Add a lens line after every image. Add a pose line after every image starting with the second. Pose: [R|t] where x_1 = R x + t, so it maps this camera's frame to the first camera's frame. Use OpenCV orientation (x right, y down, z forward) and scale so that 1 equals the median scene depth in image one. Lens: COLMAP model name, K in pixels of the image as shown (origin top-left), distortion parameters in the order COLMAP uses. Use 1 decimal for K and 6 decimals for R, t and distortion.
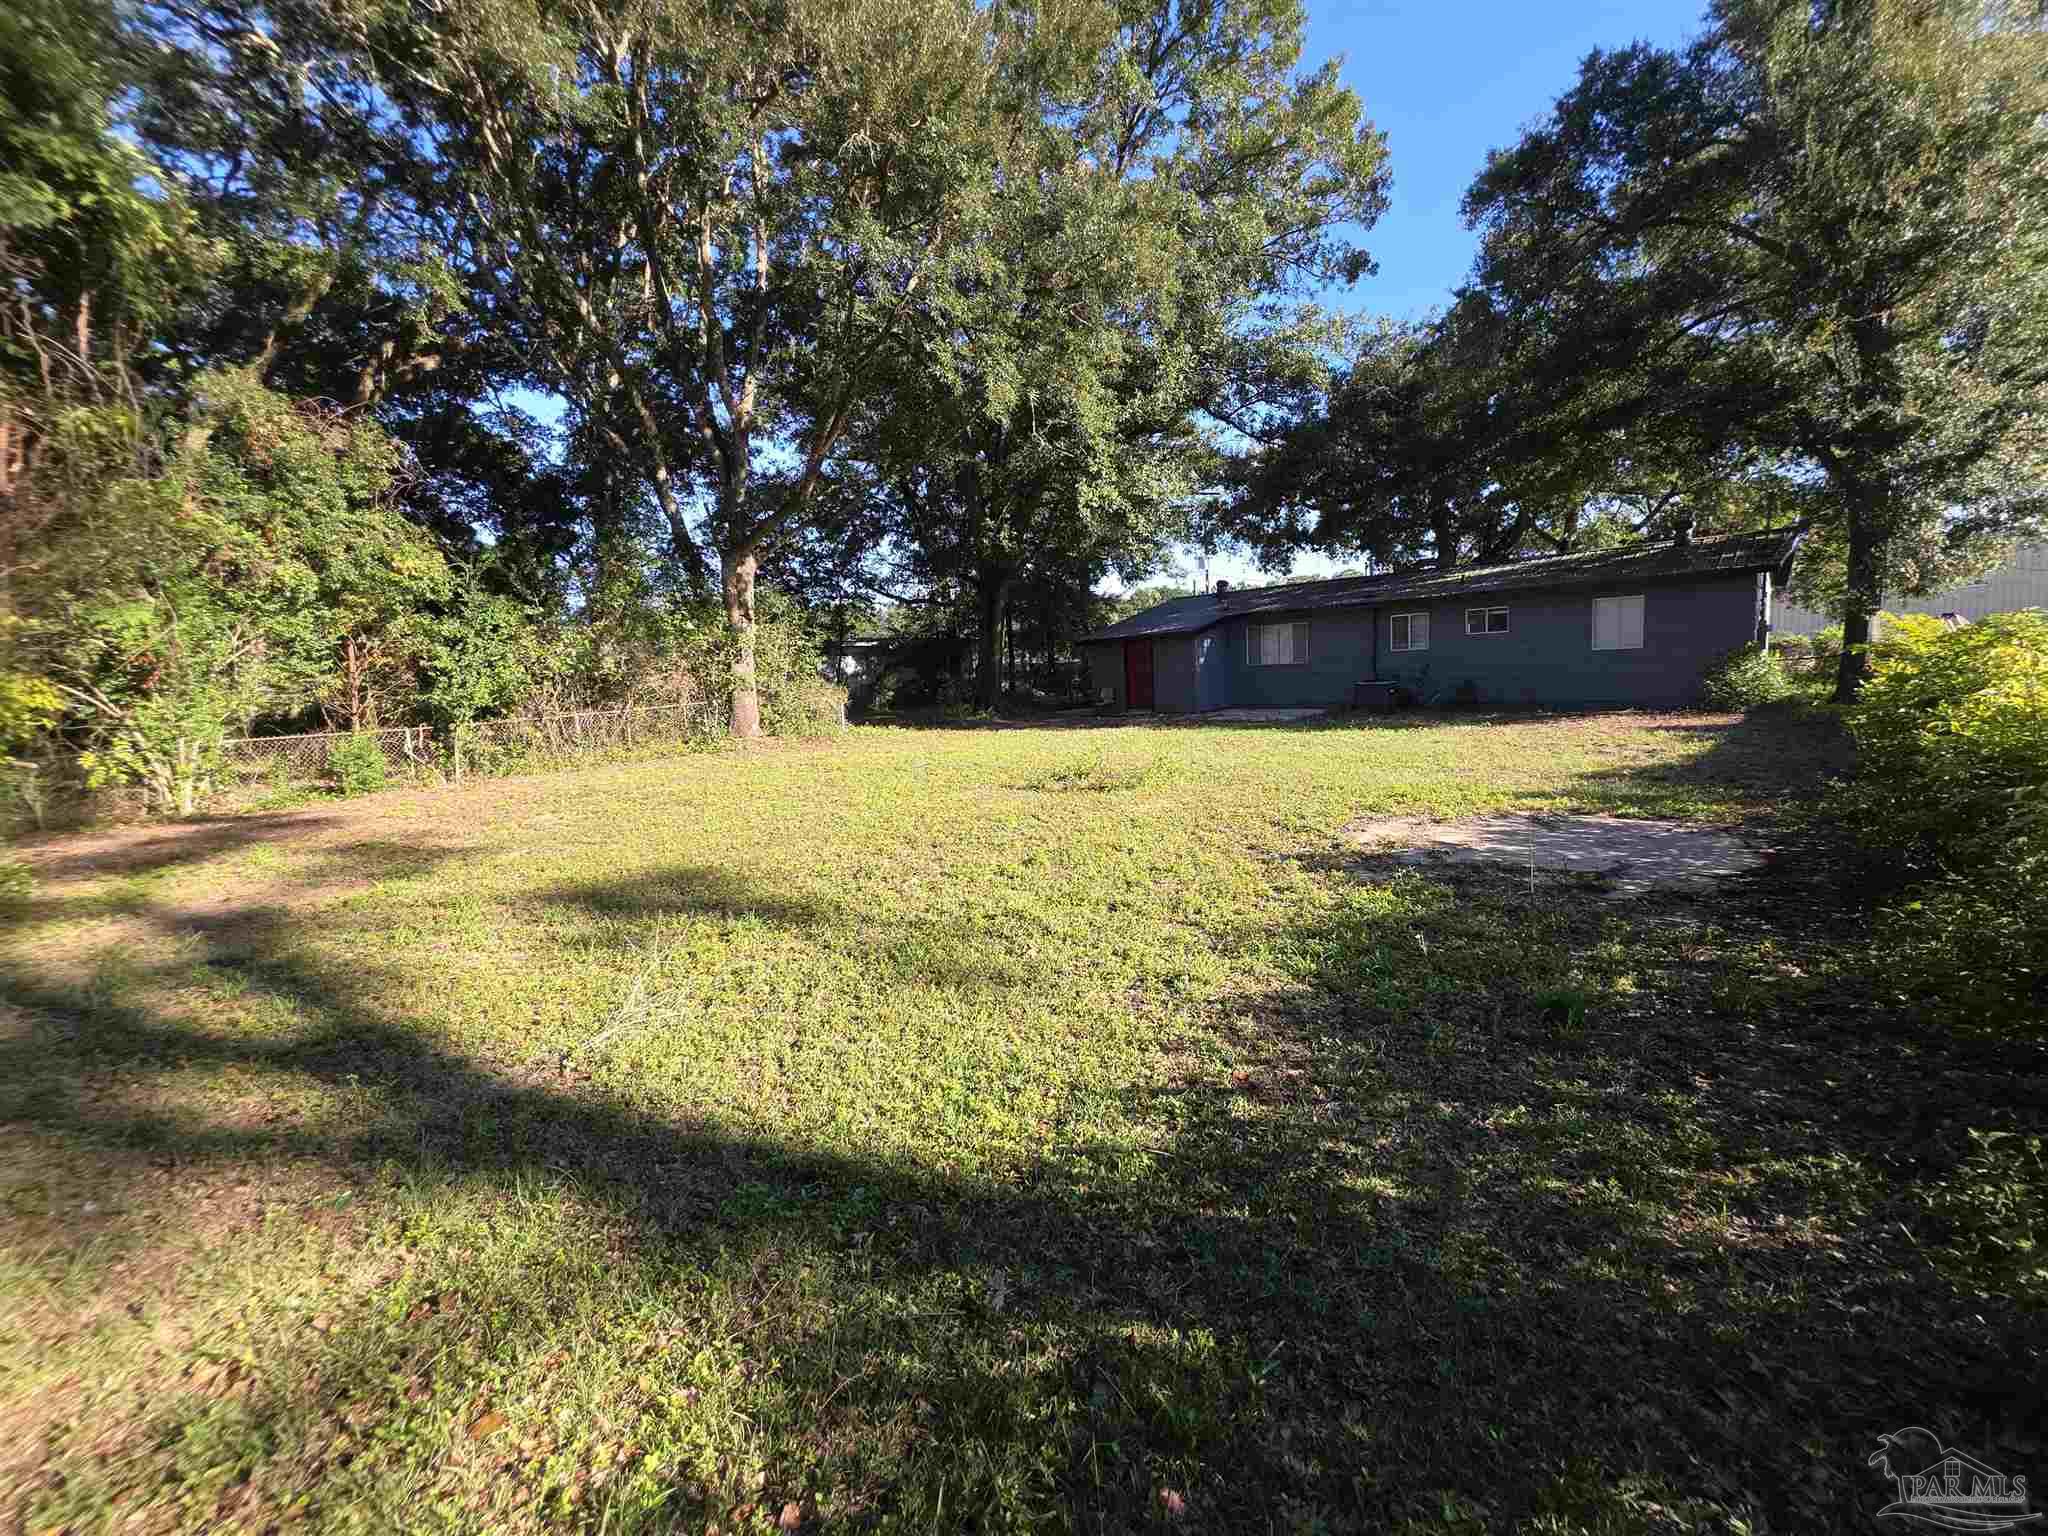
lens RADIAL K [[824.9, 0, 1029.0], [0, 824.9, 768.2], [0, 0, 1]] dist [-0.002412, 0.000510]
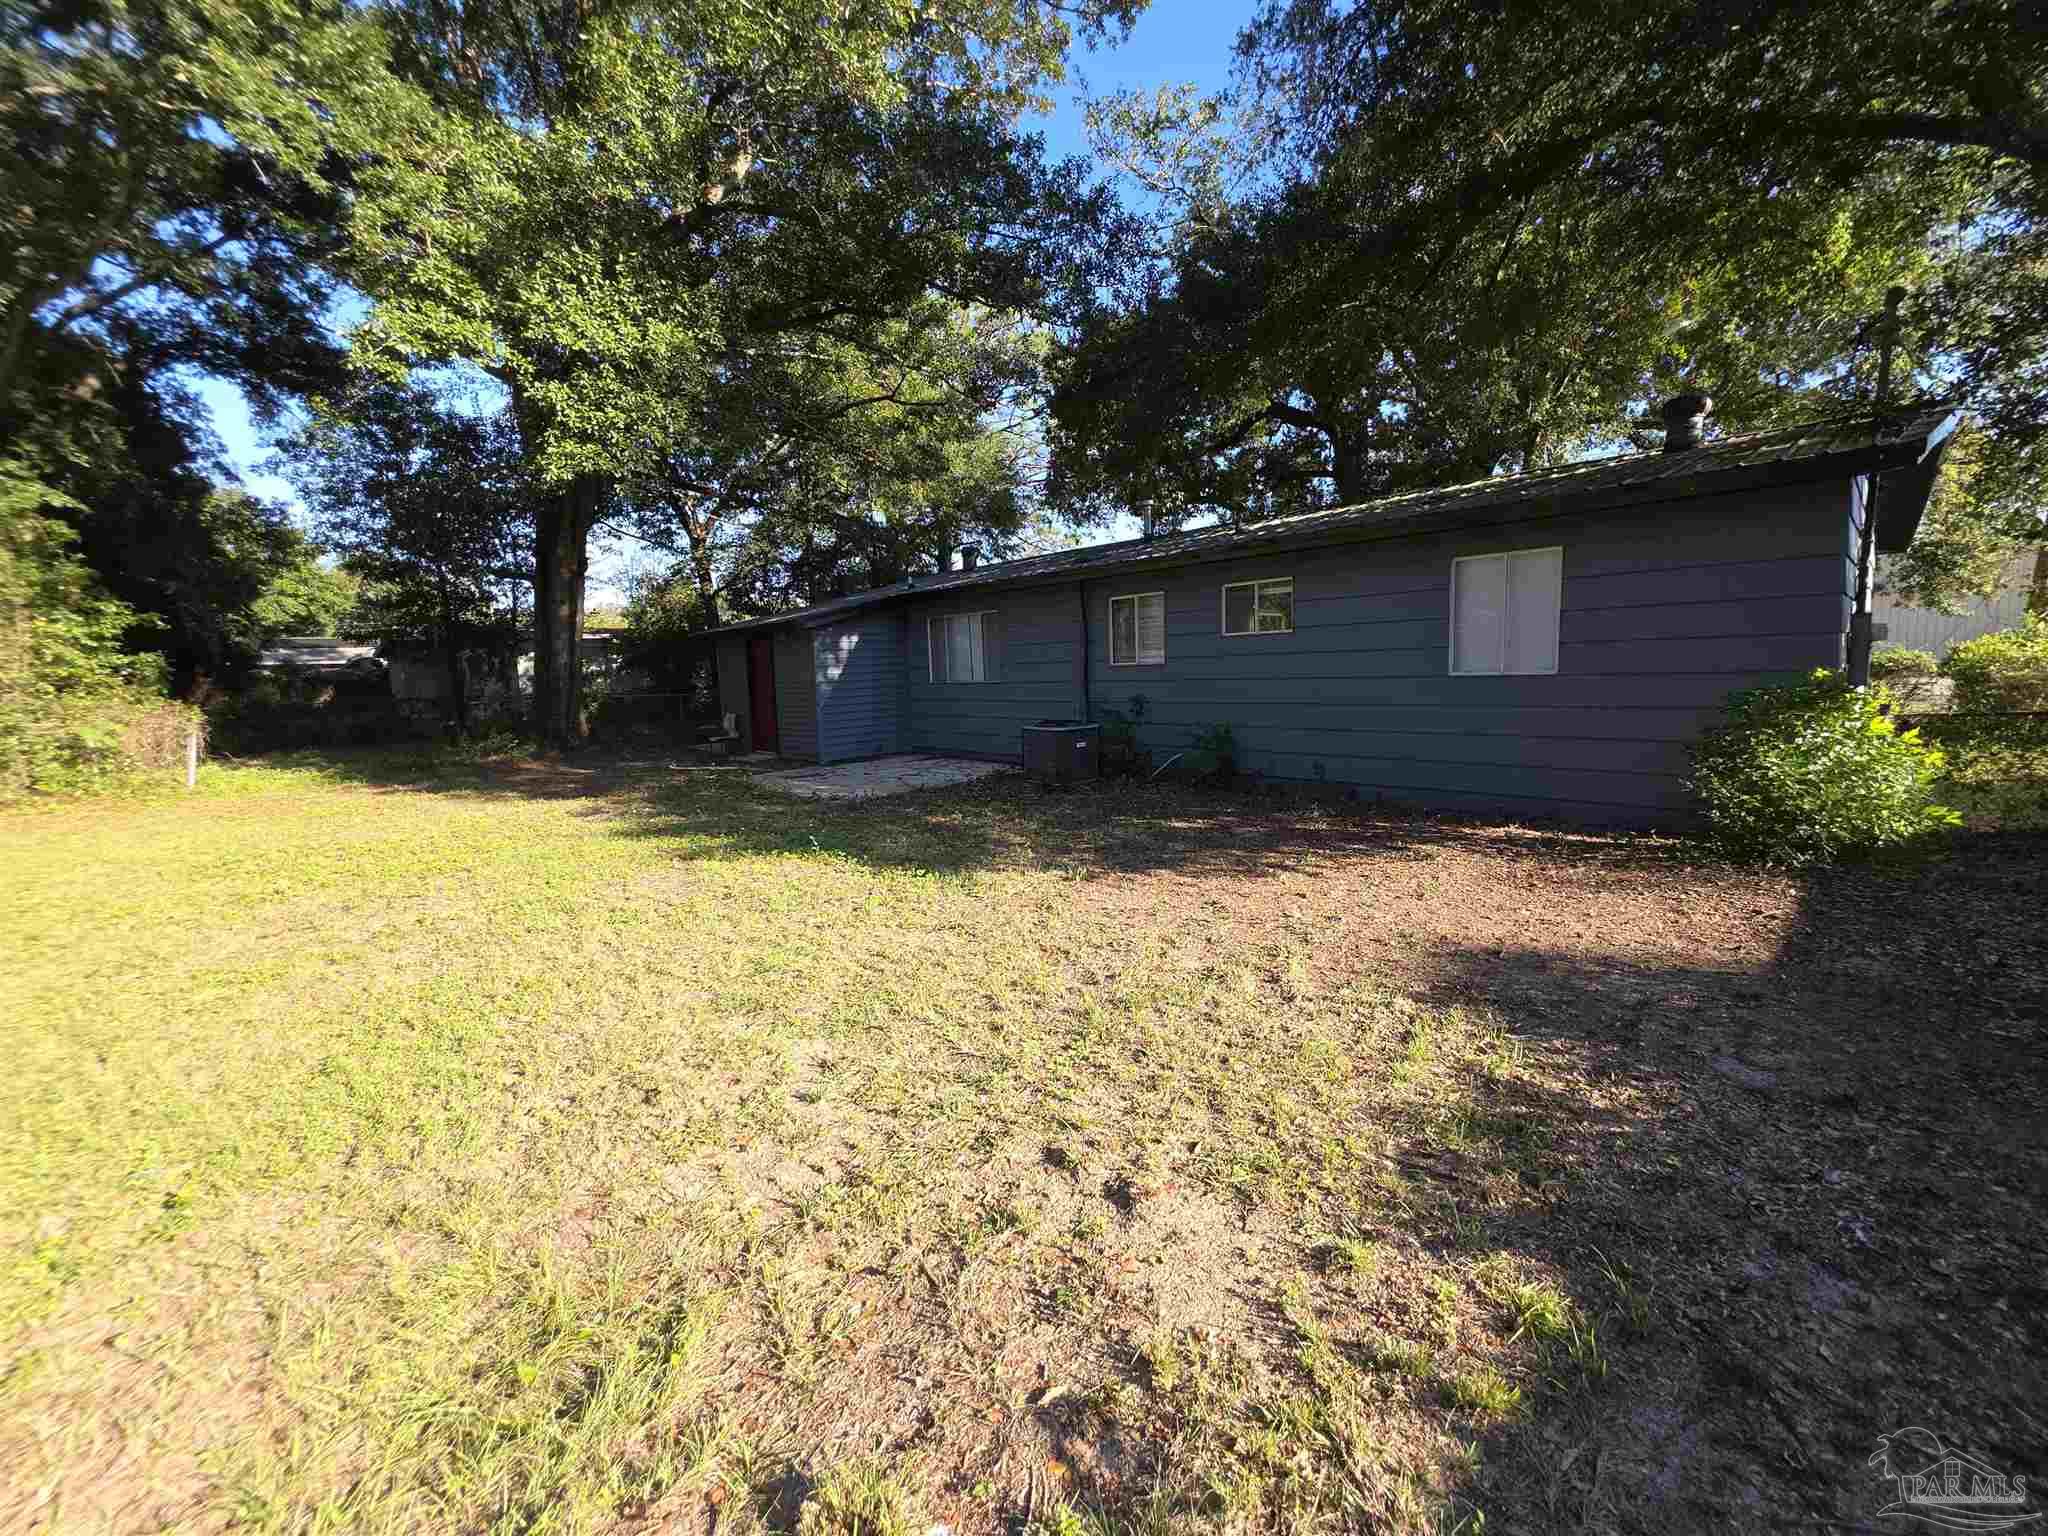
lens RADIAL K [[824.9, 0, 1019.7], [0, 824.9, 766.3], [0, 0, 1]] dist [-0.002412, 0.000510]
pose [[0.997963, 0.030191, -0.056208, 0.423014], [-0.029856, 0.999531, 0.006784, -0.080778], [0.056387, -0.005092, 0.998396, 0.481284]]
